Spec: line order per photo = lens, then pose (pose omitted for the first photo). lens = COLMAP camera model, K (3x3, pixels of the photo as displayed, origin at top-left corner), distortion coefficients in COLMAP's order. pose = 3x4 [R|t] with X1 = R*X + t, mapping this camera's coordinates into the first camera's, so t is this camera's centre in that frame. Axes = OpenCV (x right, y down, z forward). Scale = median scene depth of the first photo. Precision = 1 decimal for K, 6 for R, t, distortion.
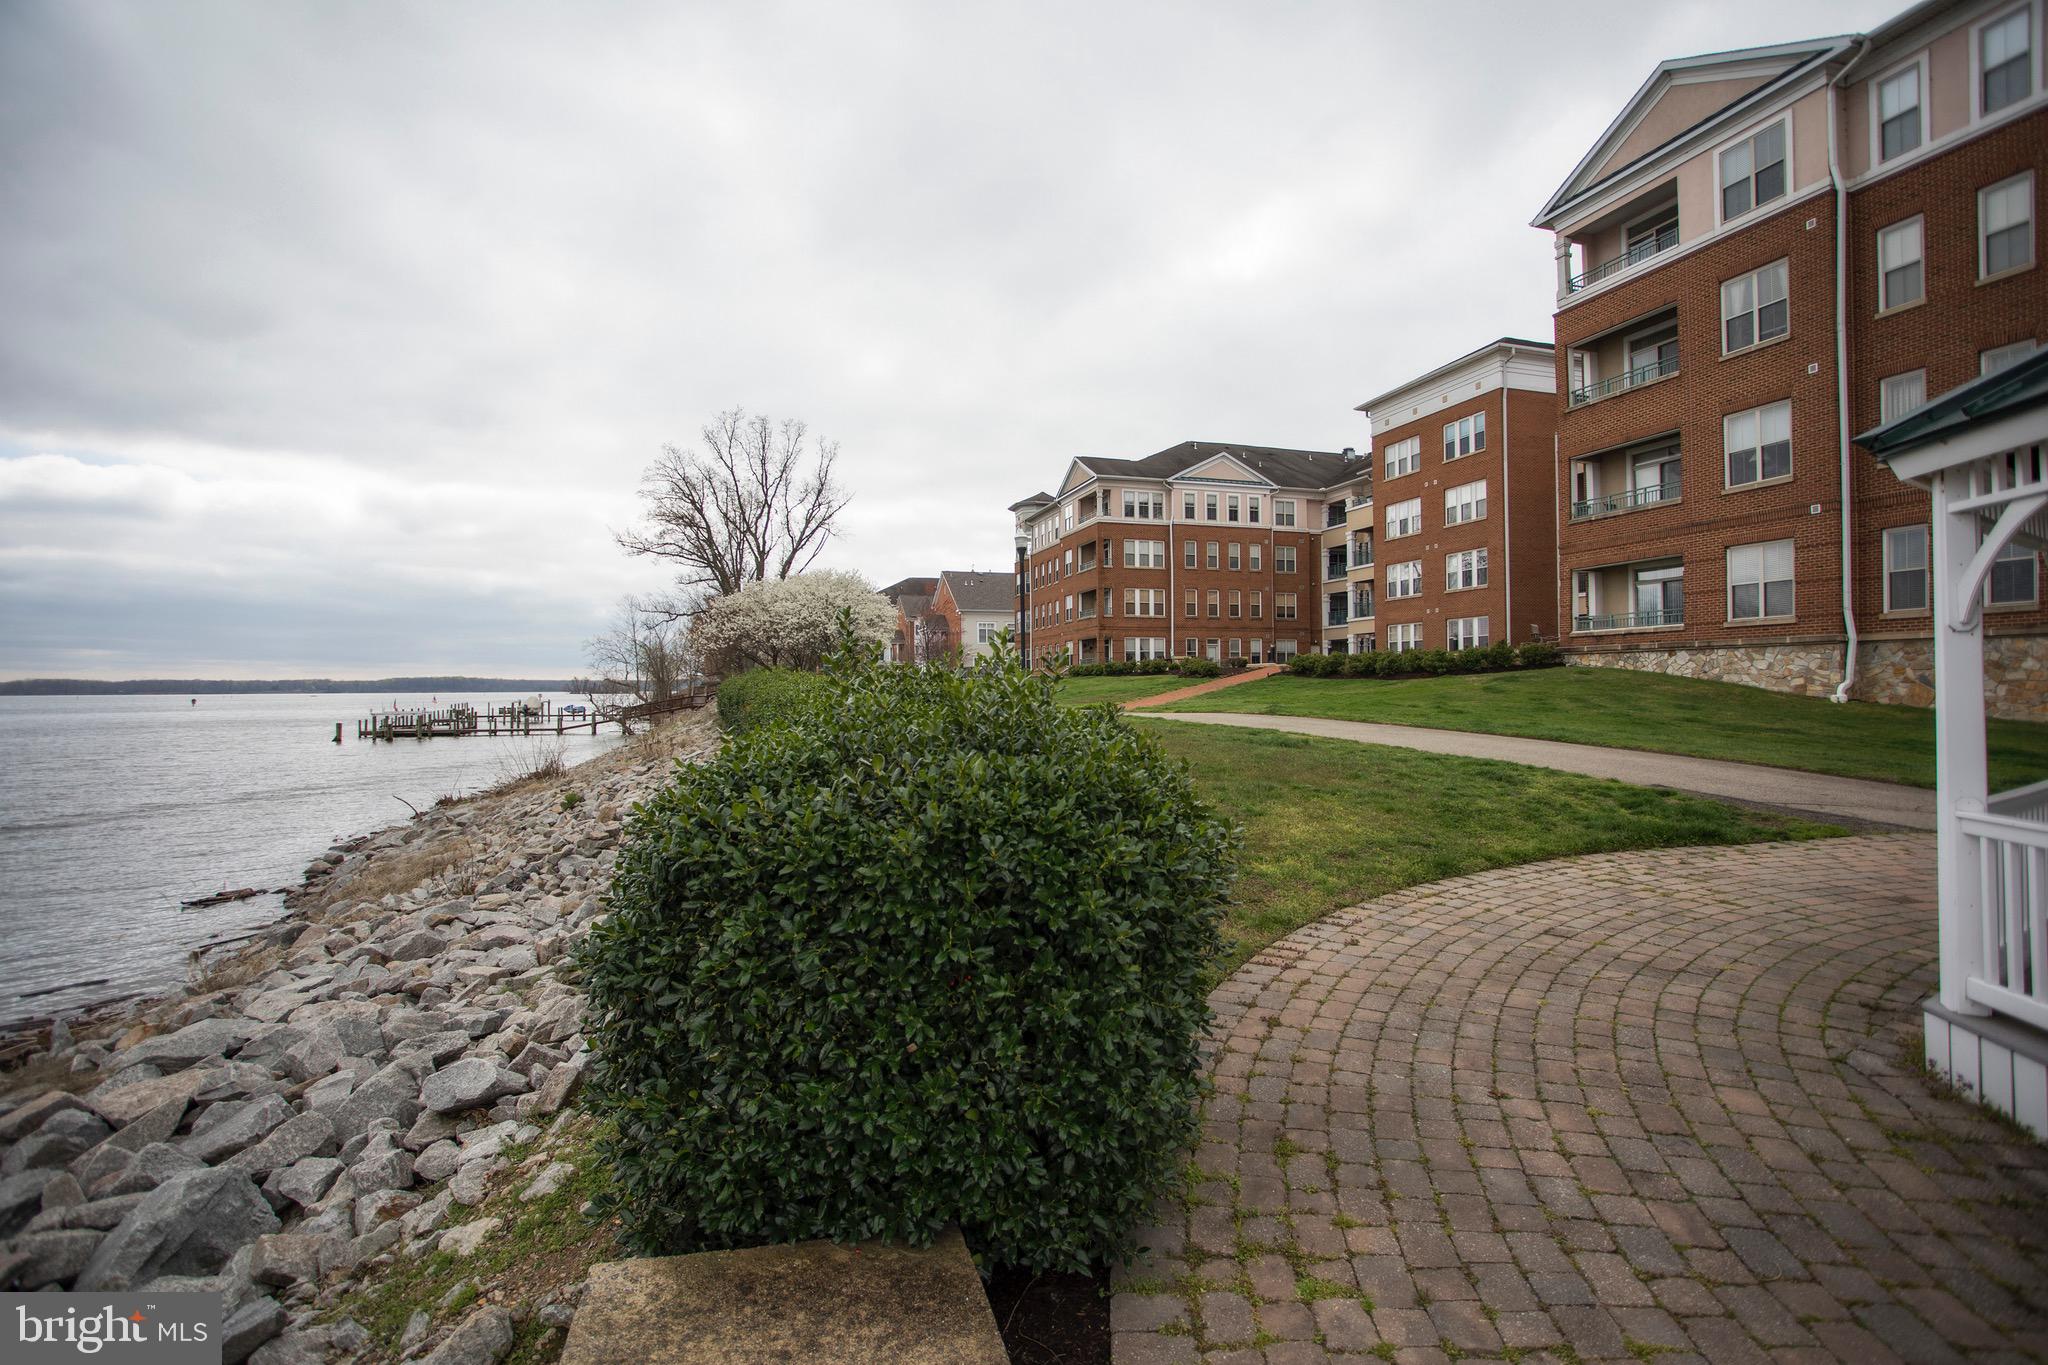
lens RADIAL K [[1057.4, 0, 1040.3], [0, 1057.4, 680.2], [0, 0, 1]] dist [-0.049567, 0.019208]
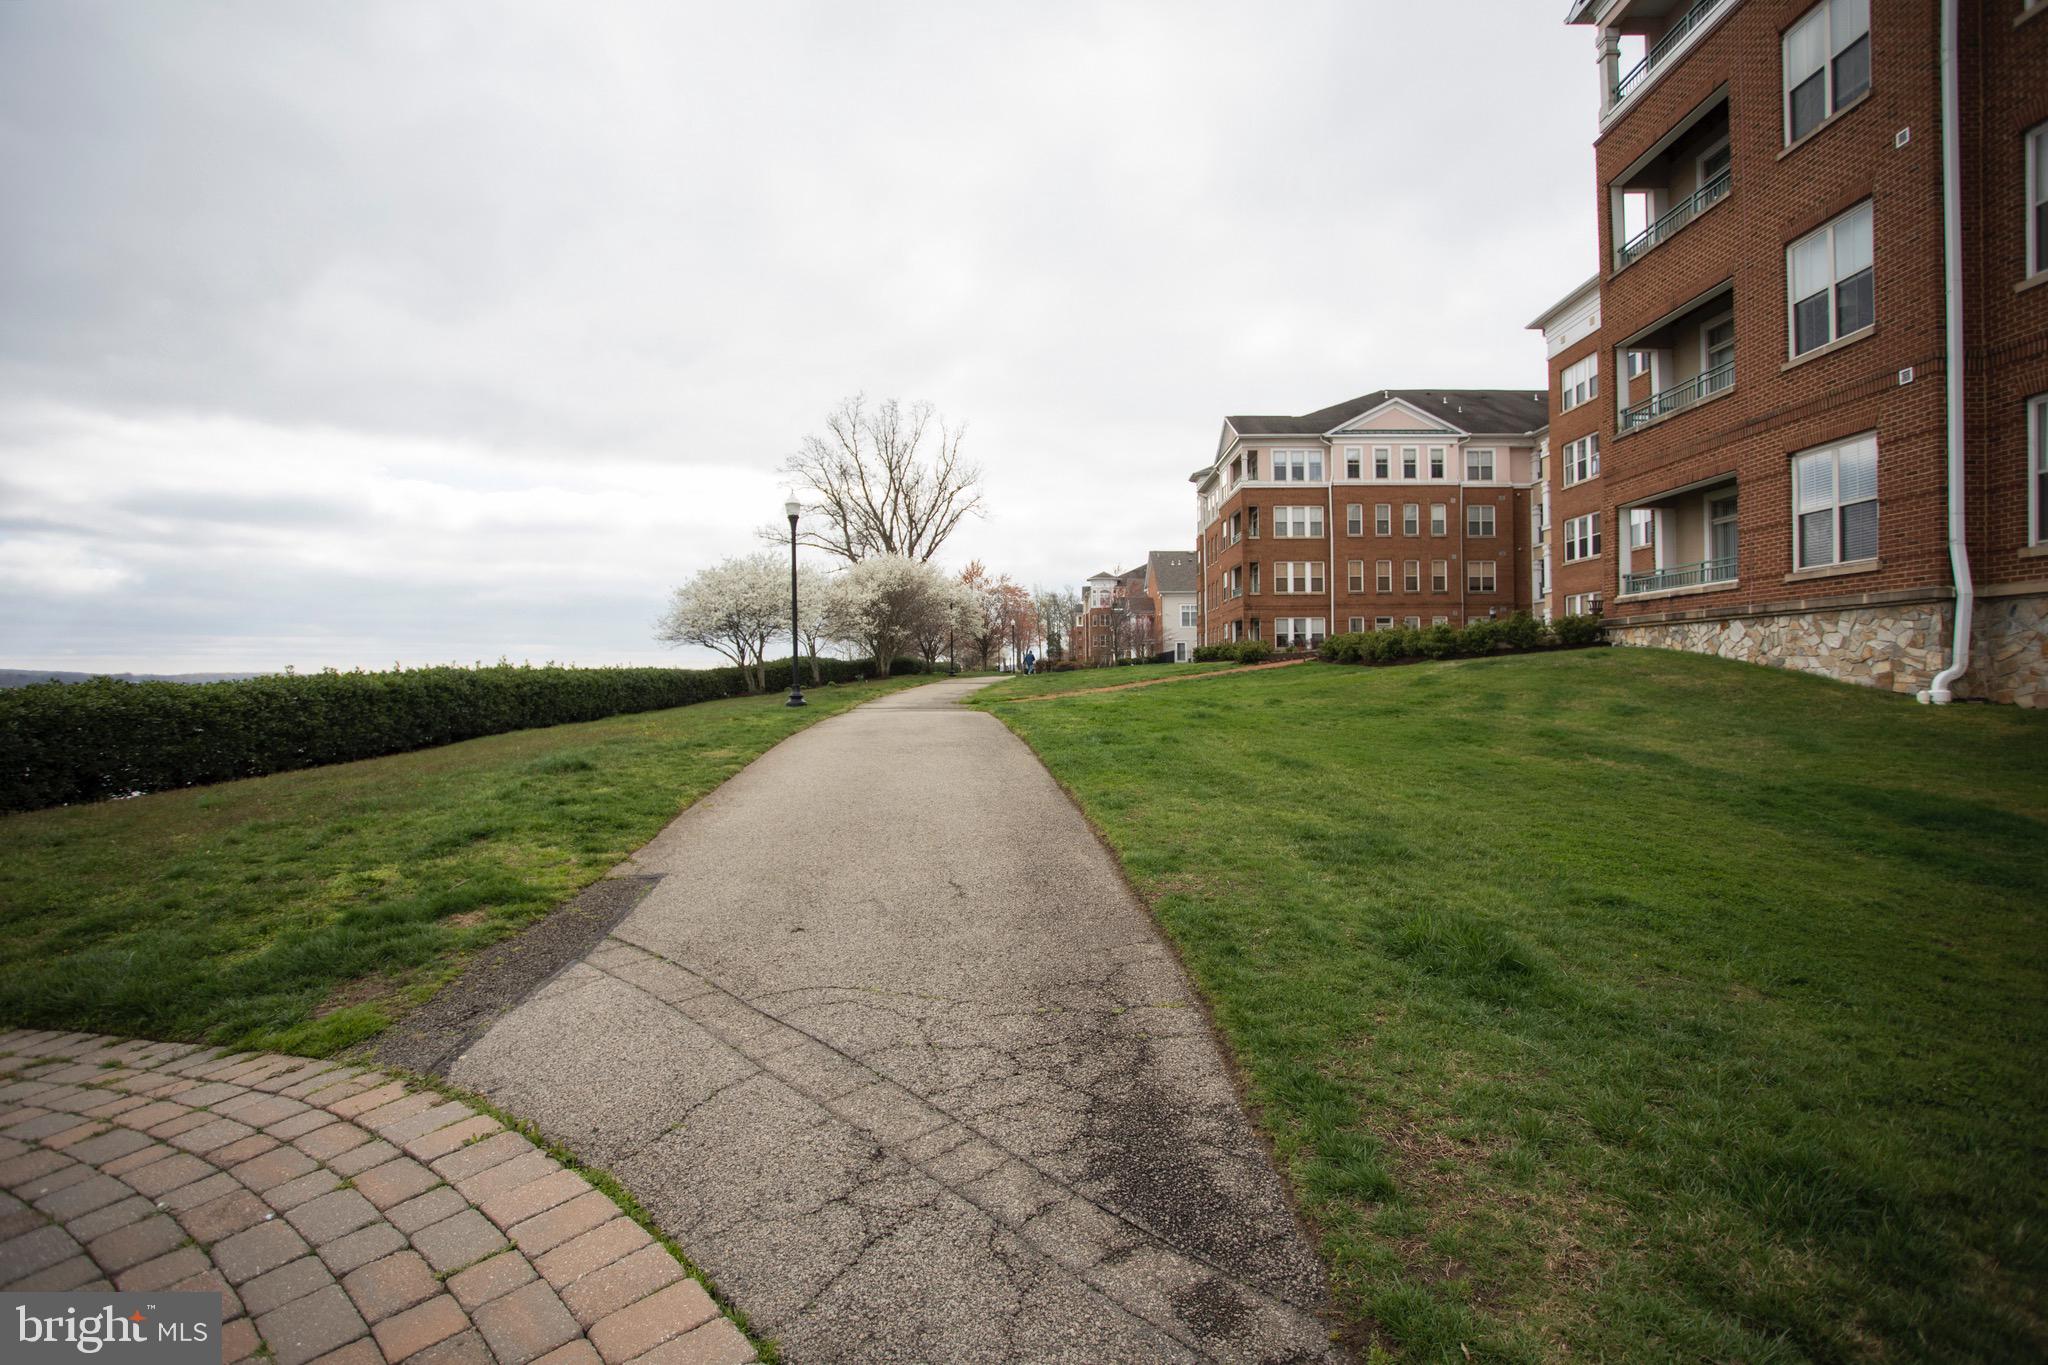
lens RADIAL K [[1057.4, 0, 1040.3], [0, 1057.4, 680.2], [0, 0, 1]] dist [-0.049567, 0.019208]
pose [[0.946395, -0.000083, -0.323011, 0.179558], [0.004363, 0.999912, 0.012528, -0.000472], [0.322981, -0.013265, 0.946312, 0.107110]]
